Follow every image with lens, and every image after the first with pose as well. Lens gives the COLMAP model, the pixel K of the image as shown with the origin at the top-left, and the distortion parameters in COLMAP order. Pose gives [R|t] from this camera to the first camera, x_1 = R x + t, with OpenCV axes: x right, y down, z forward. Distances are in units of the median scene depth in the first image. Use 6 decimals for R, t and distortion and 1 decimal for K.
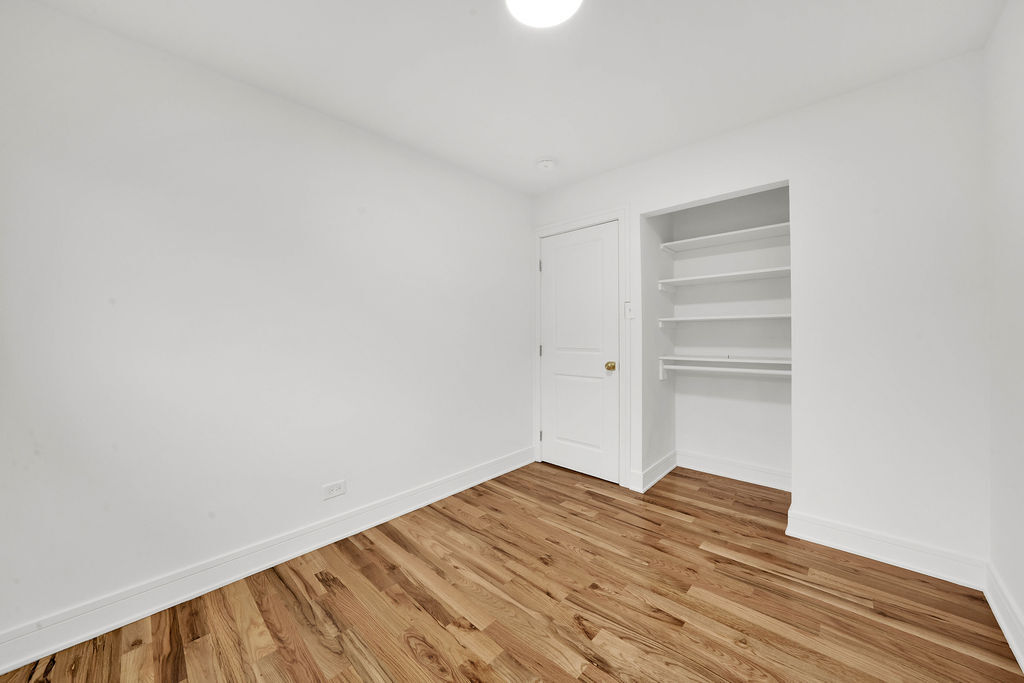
lens RADIAL K [[361.8, 0, 511.8], [0, 361.8, 339.0], [0, 0, 1]] dist [-0.022705, 0.000291]
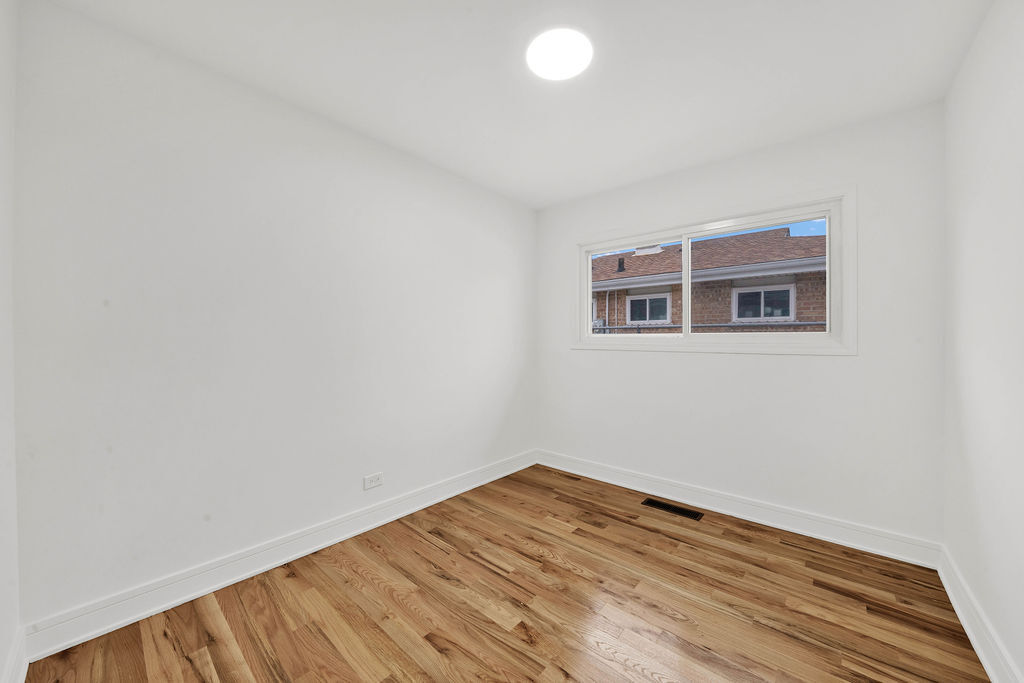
lens RADIAL K [[361.8, 0, 511.8], [0, 361.8, 339.0], [0, 0, 1]] dist [-0.022705, 0.000291]
pose [[-0.998547, 0.007644, -0.053346, 0.292099], [0.007470, 0.999966, 0.003459, -0.025902], [0.053371, 0.003056, -0.998570, 1.998340]]
